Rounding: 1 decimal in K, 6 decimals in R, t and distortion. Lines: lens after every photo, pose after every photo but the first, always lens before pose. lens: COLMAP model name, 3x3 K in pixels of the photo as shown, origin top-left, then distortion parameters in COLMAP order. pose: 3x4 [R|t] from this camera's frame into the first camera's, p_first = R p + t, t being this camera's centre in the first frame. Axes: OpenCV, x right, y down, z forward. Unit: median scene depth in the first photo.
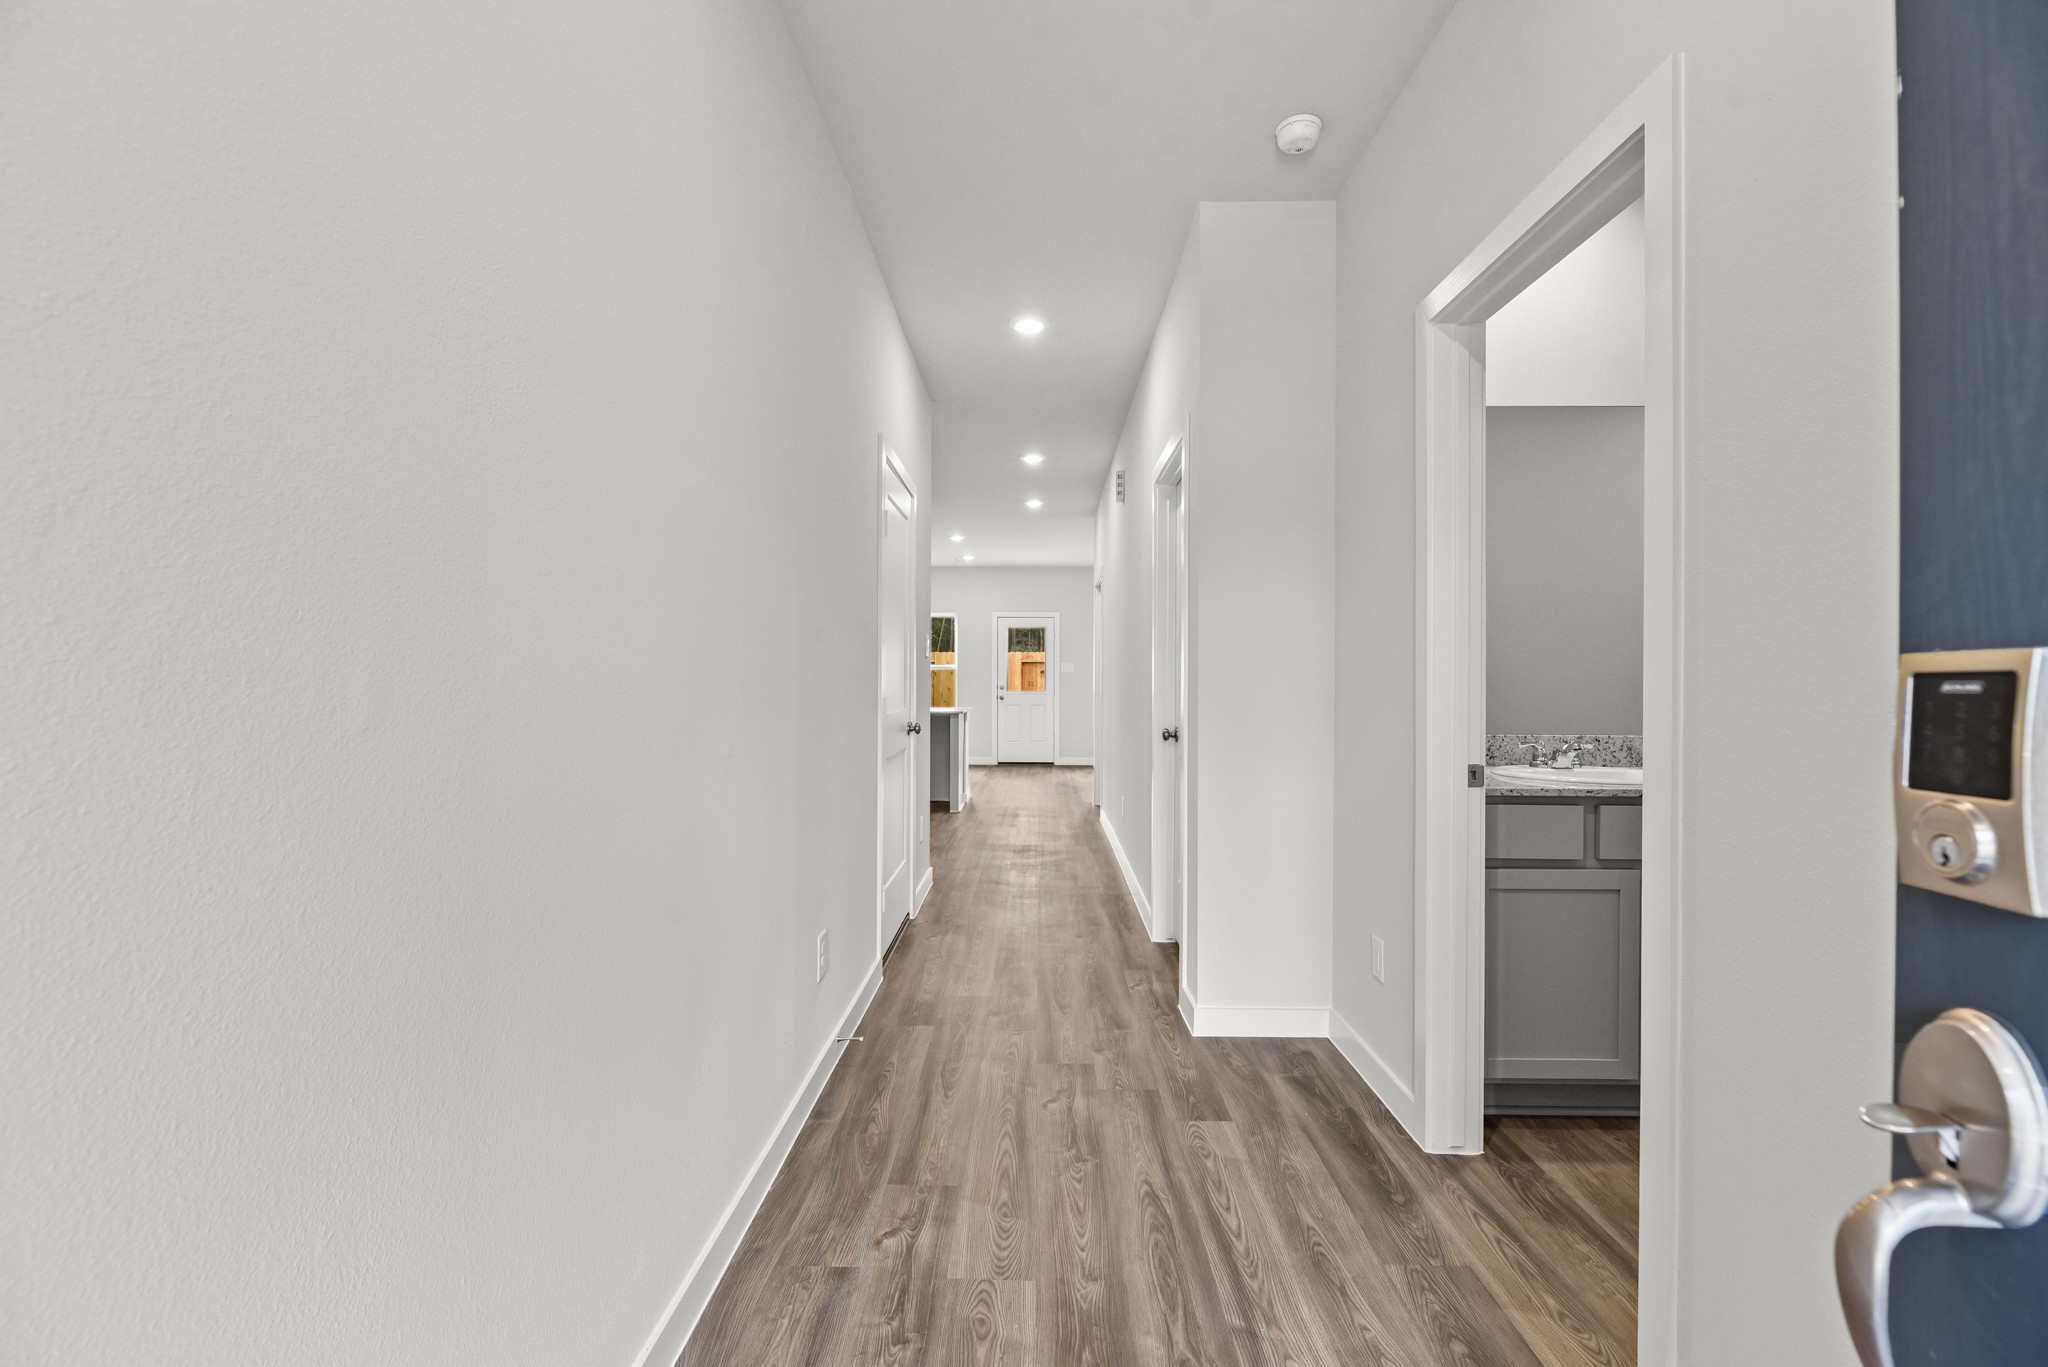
lens RADIAL K [[841.8, 0, 1021.0], [0, 841.8, 686.3], [0, 0, 1]] dist [0.017517, 0.000047]
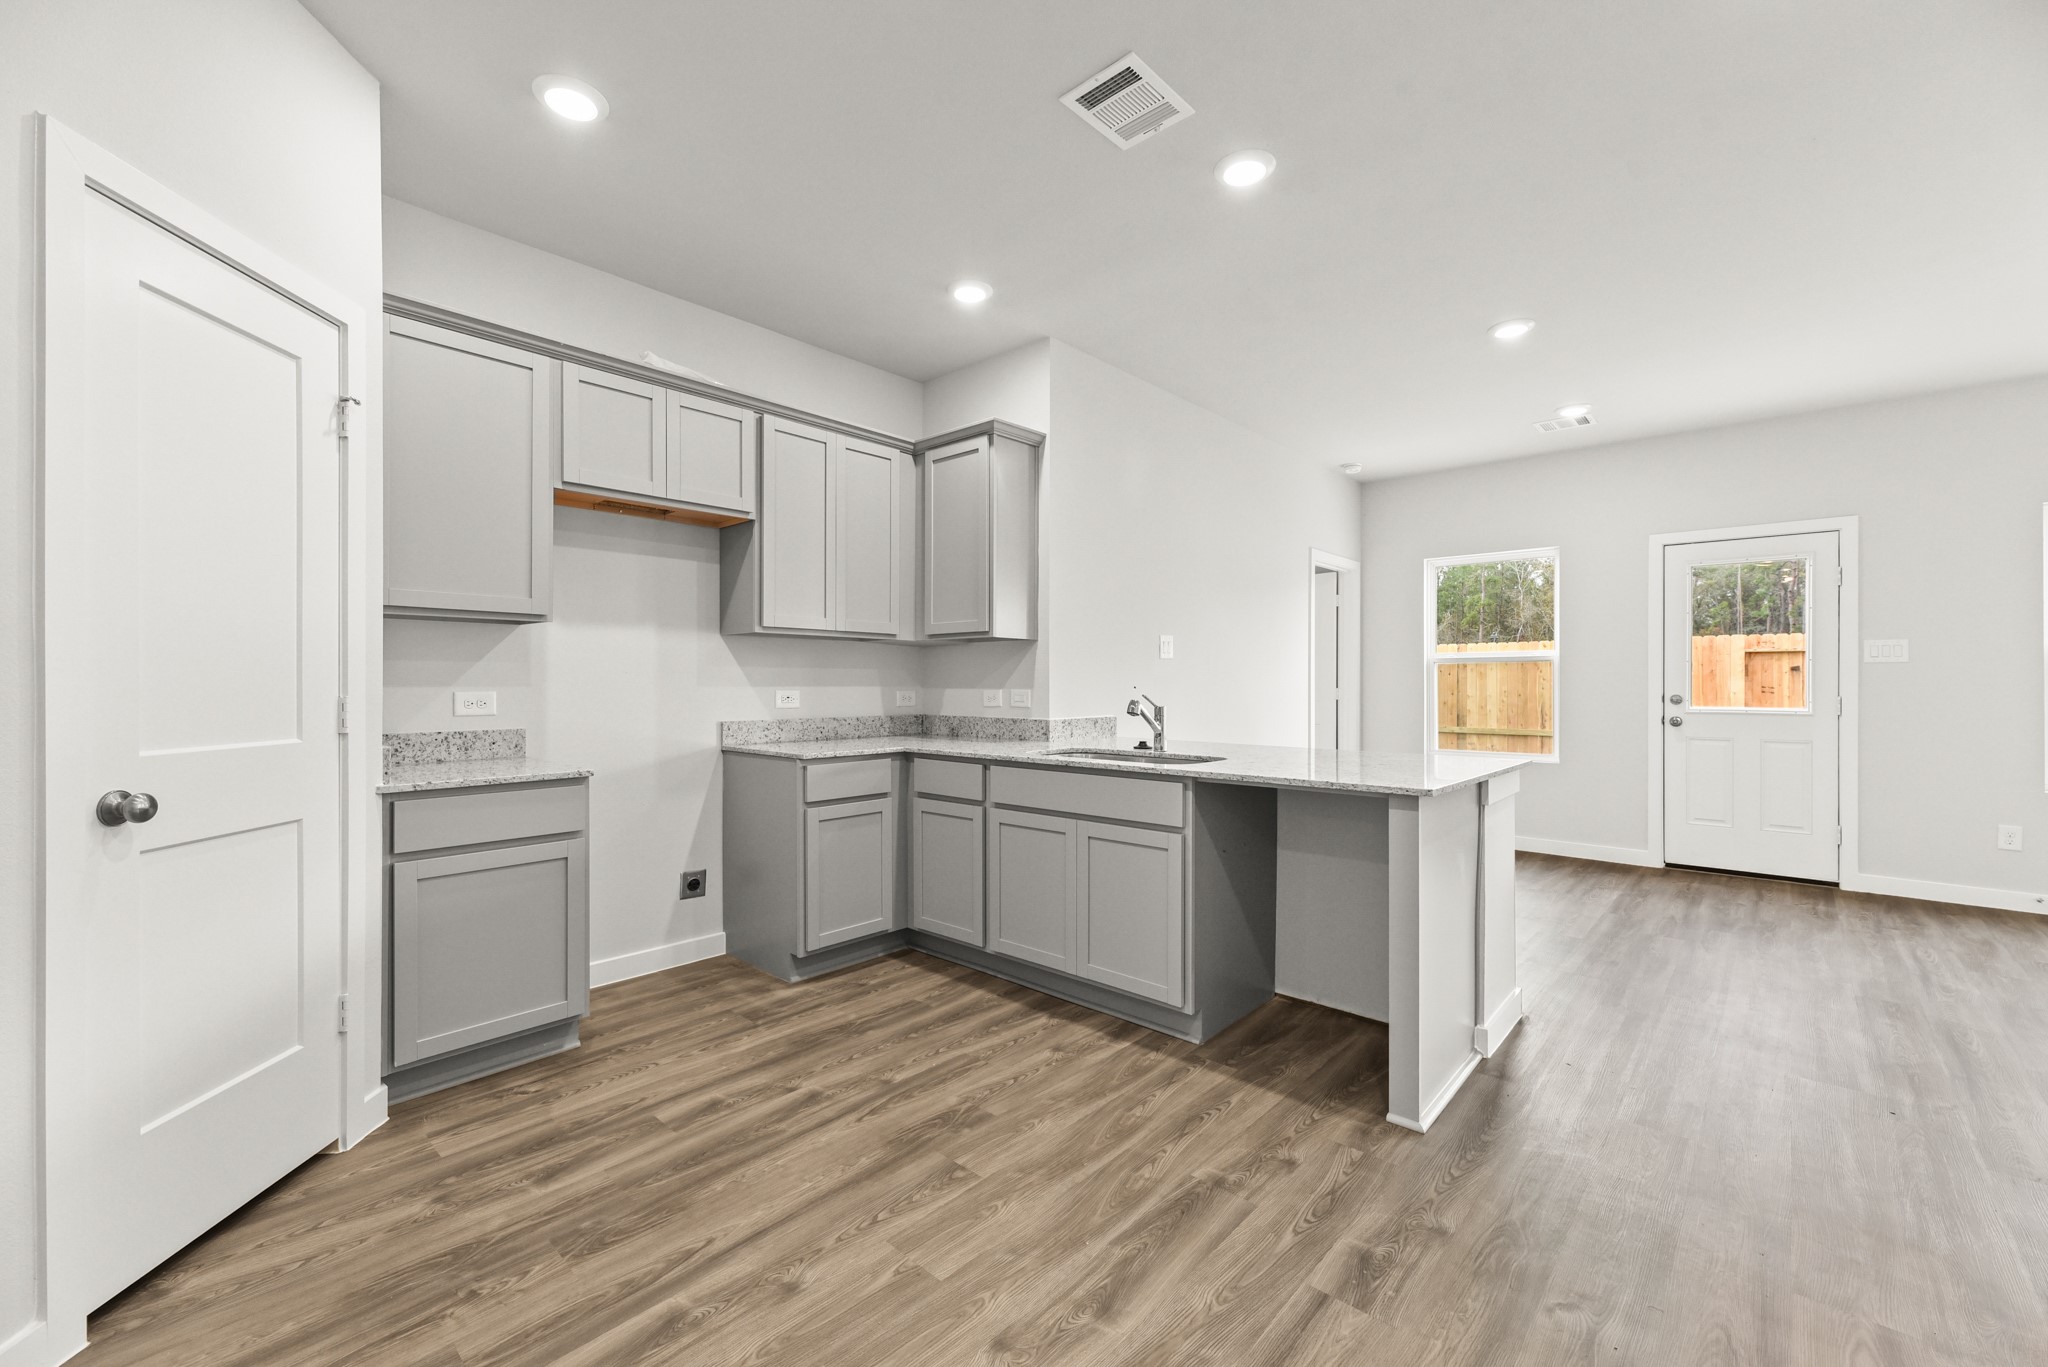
lens RADIAL K [[841.8, 0, 1021.0], [0, 841.8, 686.3], [0, 0, 1]] dist [0.017517, 0.000047]
pose [[0.759104, -0.000317, -0.650969, 0.008241], [-0.003113, 0.999987, -0.004117, -0.002676], [0.650962, 0.005152, 0.759093, 0.417606]]
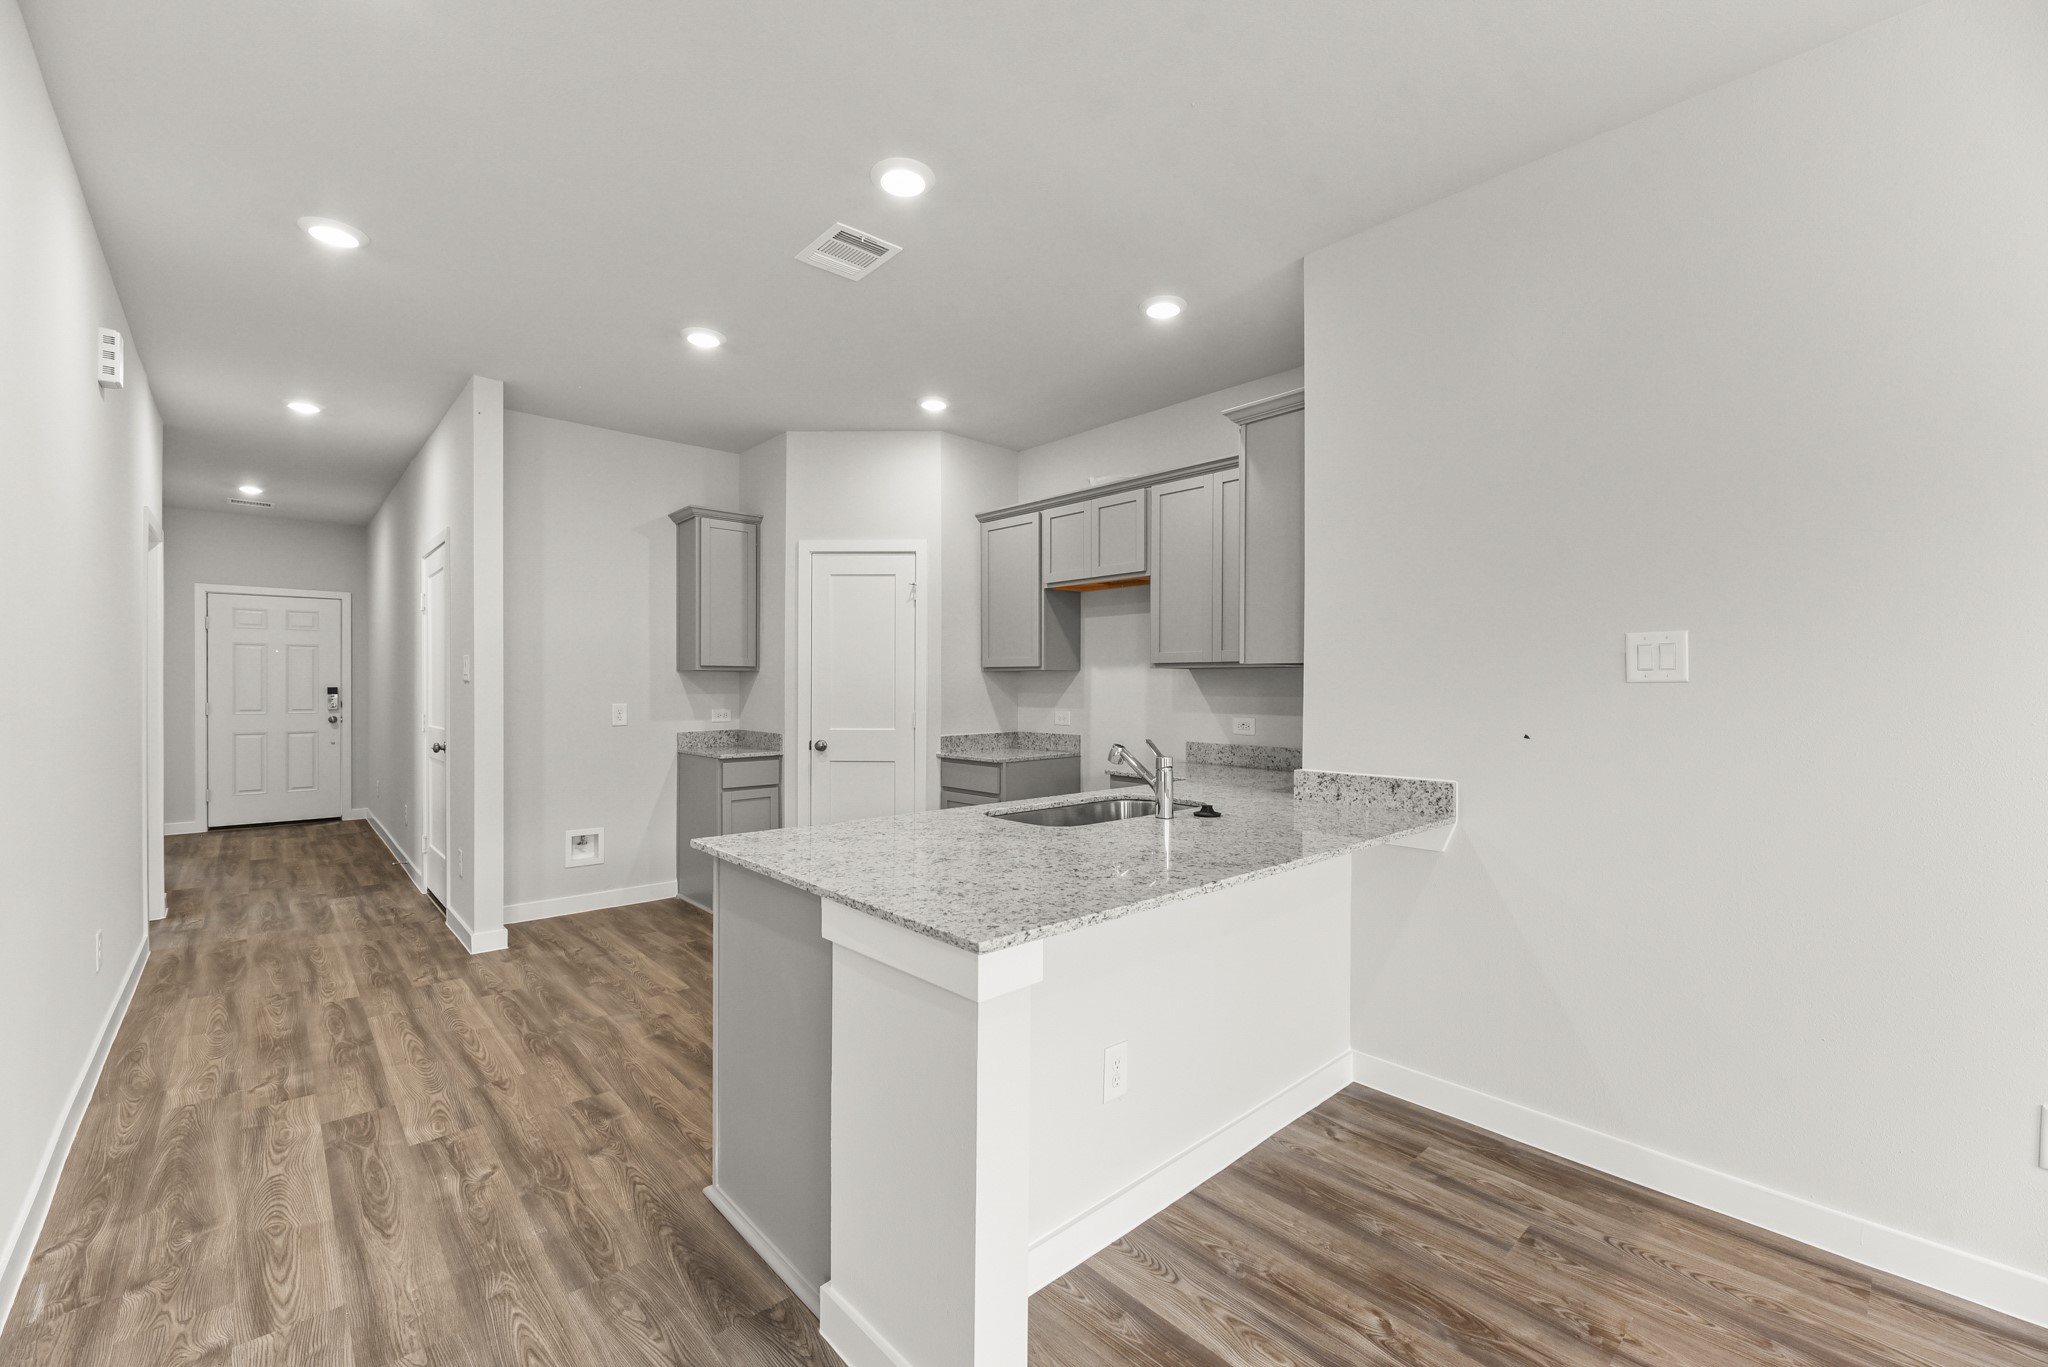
lens RADIAL K [[841.8, 0, 1021.0], [0, 841.8, 686.3], [0, 0, 1]] dist [0.017517, 0.000047]
pose [[-0.723342, -0.005347, -0.690470, 0.031750], [-0.010471, 0.999940, 0.003226, -0.015689], [0.690411, 0.009563, -0.723354, 0.806668]]
